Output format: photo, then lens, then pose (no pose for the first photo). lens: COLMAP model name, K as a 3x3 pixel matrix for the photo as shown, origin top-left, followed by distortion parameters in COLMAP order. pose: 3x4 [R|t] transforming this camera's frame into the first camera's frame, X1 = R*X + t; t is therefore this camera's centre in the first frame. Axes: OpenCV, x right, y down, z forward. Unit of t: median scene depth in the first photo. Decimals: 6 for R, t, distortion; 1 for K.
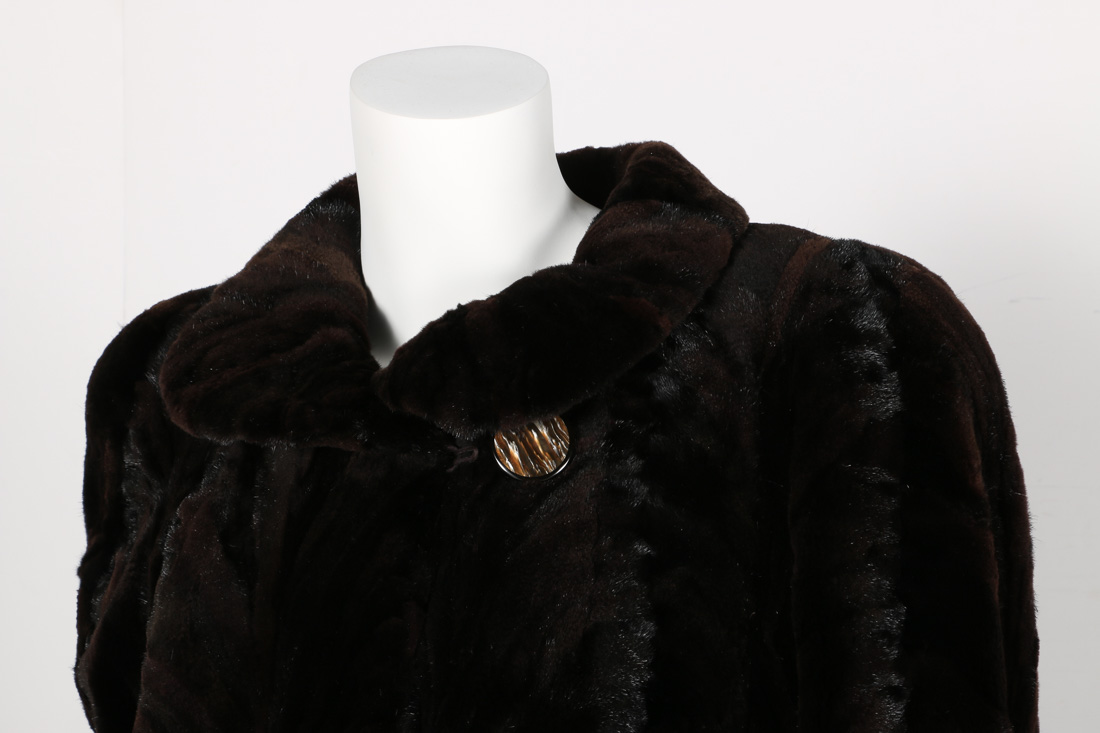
lens RADIAL K [[2038.8, 0, 550.0], [0, 2038.8, 366.5], [0, 0, 1]] dist [0.028251, 0.244049]
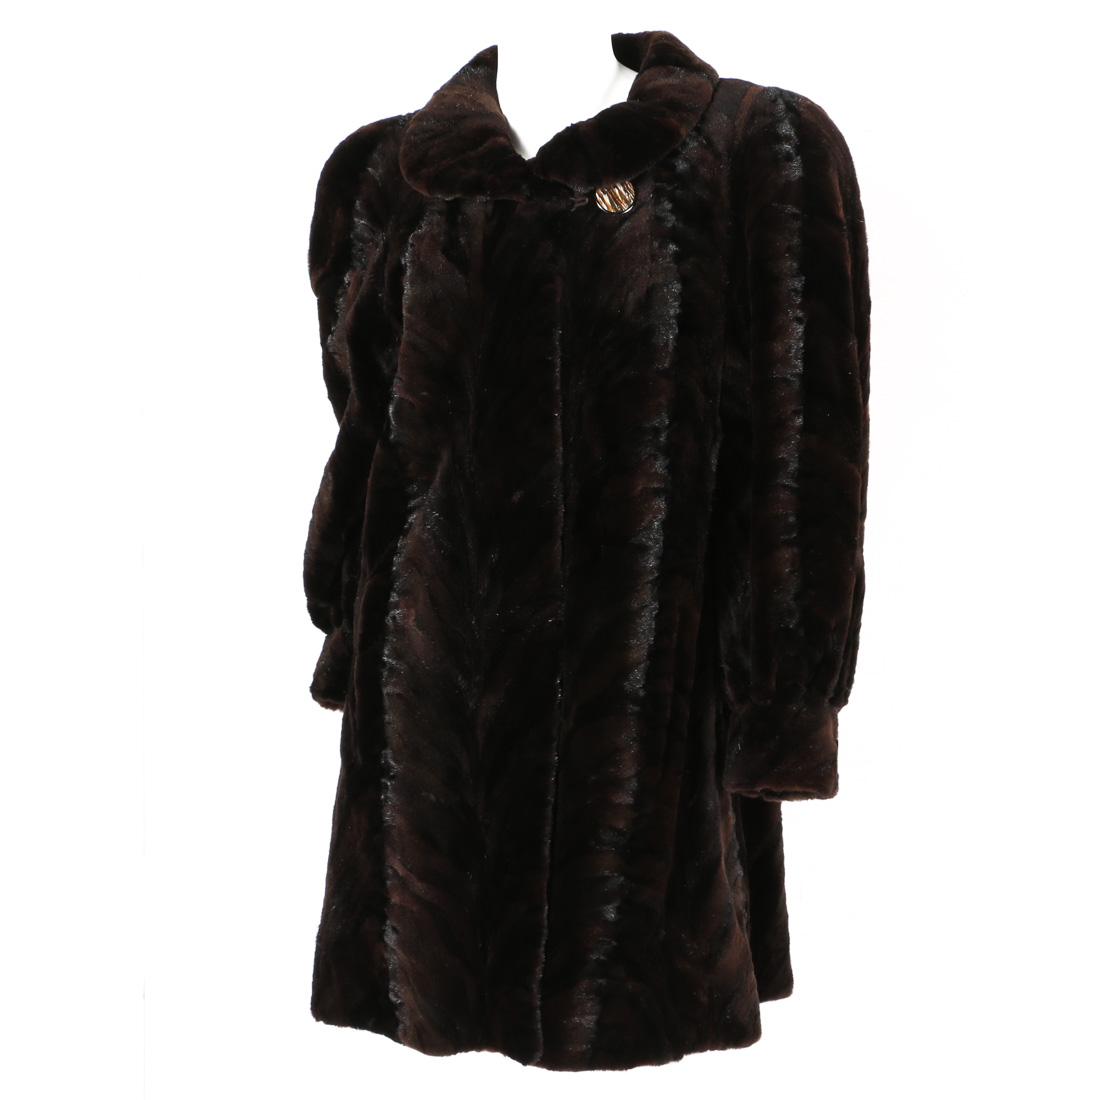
lens RADIAL K [[2760.5, 0, 550.0], [0, 2760.5, 550.0], [0, 0, 1]] dist [-0.023795, 4.014429]
pose [[0.993452, -0.023145, 0.111882, -0.366068], [0.011247, 0.994320, 0.105833, 0.092828], [-0.113697, -0.103882, 0.988070, -1.597966]]
